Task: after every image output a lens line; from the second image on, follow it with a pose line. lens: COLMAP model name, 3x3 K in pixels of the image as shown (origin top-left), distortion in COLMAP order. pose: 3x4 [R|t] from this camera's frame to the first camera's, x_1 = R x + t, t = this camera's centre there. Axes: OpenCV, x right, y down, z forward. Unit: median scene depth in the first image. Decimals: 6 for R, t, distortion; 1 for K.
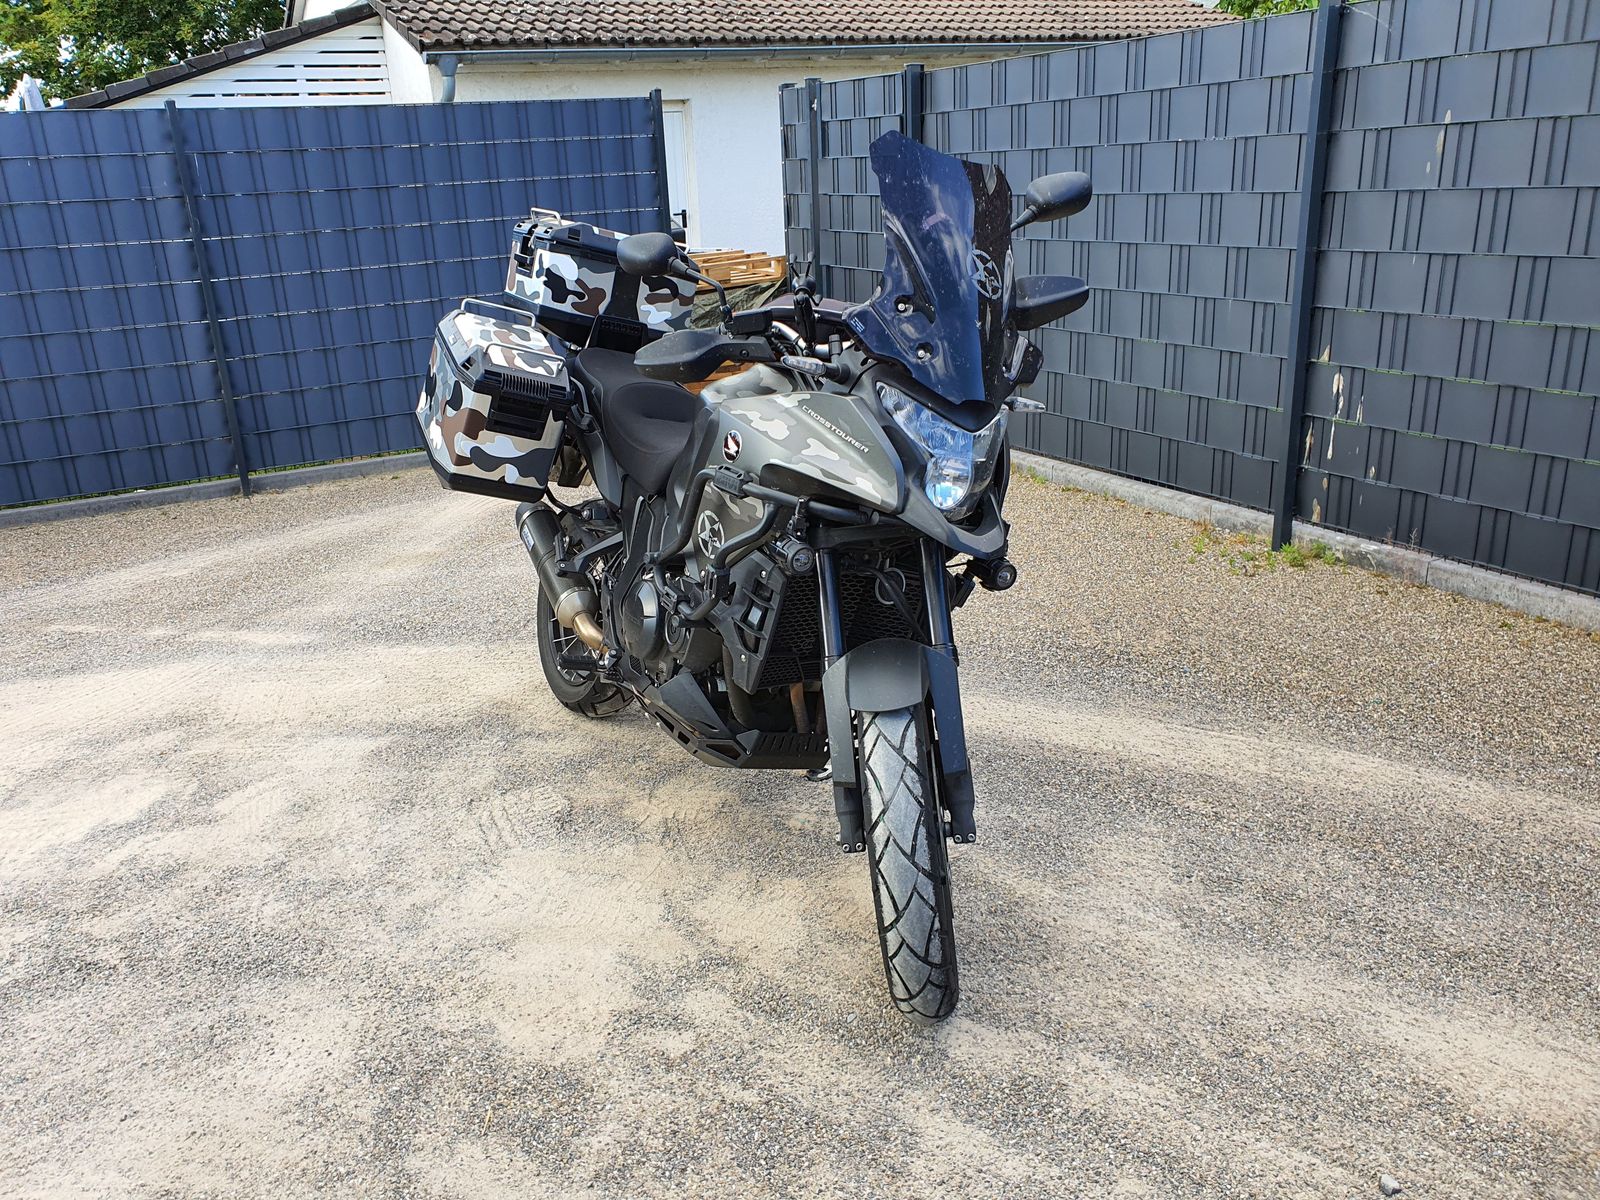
lens RADIAL K [[1238.7, 0, 801.0], [0, 1238.7, 596.3], [0, 0, 1]] dist [0.043968, -0.018393]
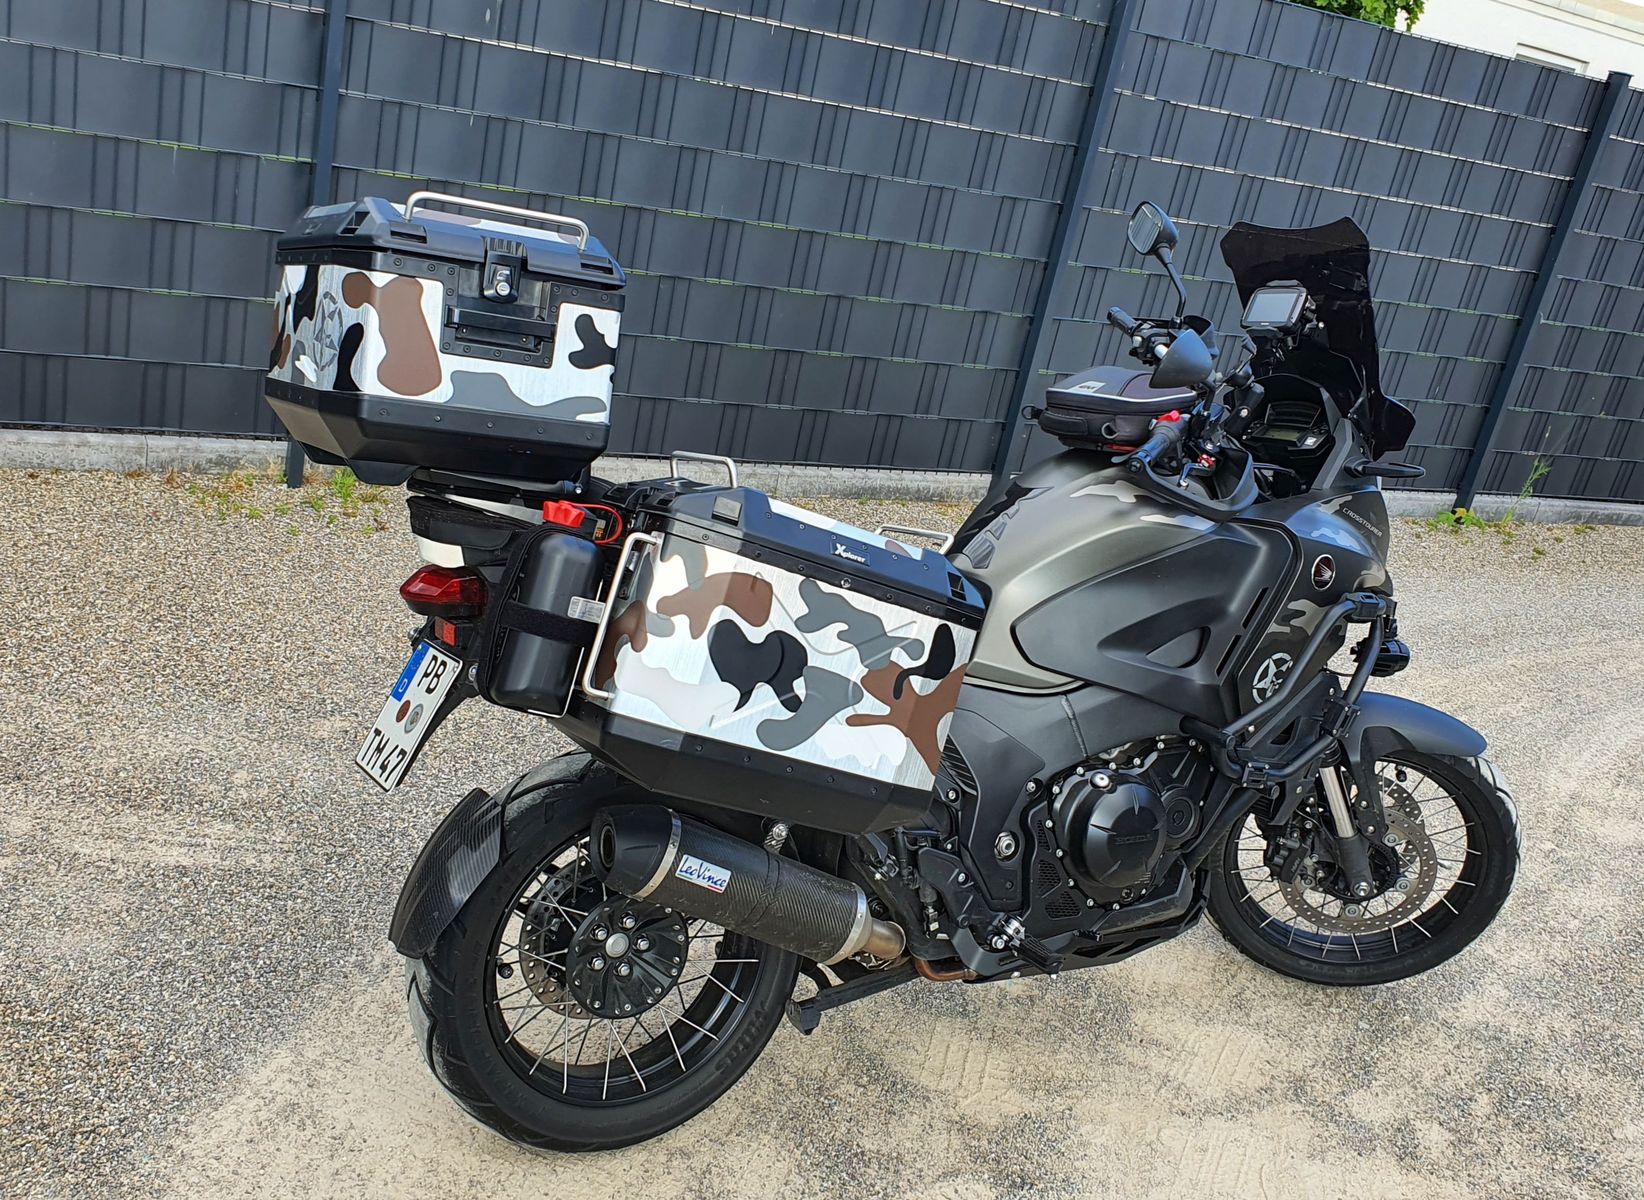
lens RADIAL K [[1666.3, 0, 822.0], [0, 1666.3, 601.7], [0, 0, 1]] dist [-0.056835, 0.000000]
pose [[0.032210, -0.328835, 0.943838, -0.552311], [0.126696, 0.938054, 0.322496, -0.243520], [-0.991418, 0.109193, 0.071877, 0.599875]]
